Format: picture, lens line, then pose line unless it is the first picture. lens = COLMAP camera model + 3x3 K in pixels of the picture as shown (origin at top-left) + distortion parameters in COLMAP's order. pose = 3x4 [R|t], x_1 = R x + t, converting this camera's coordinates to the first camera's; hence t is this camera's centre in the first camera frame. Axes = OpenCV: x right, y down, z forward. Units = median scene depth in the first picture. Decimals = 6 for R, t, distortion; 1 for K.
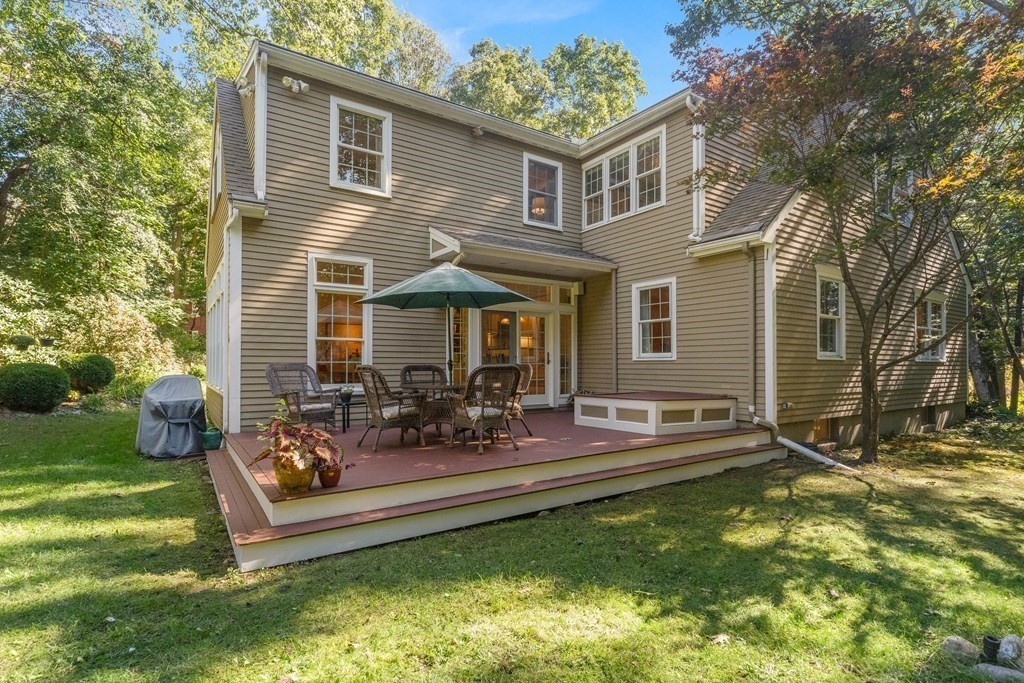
lens RADIAL K [[508.3, 0, 519.3], [0, 508.3, 349.0], [0, 0, 1]] dist [-0.004098, -0.000466]
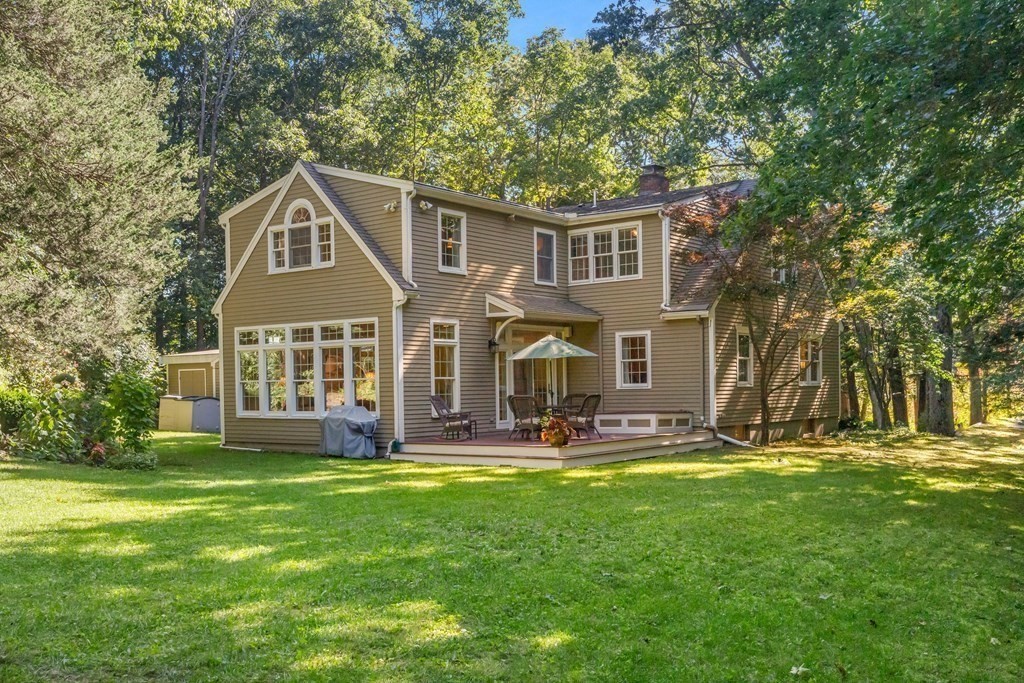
lens RADIAL K [[991.5, 0, 511.3], [0, 991.5, 387.0], [0, 0, 1]] dist [0.006305, 0.000937]
pose [[0.947861, -0.016543, 0.318254, -0.939962], [0.007628, 0.999543, 0.029236, -0.066331], [-0.318592, -0.025284, 0.947555, -1.504308]]
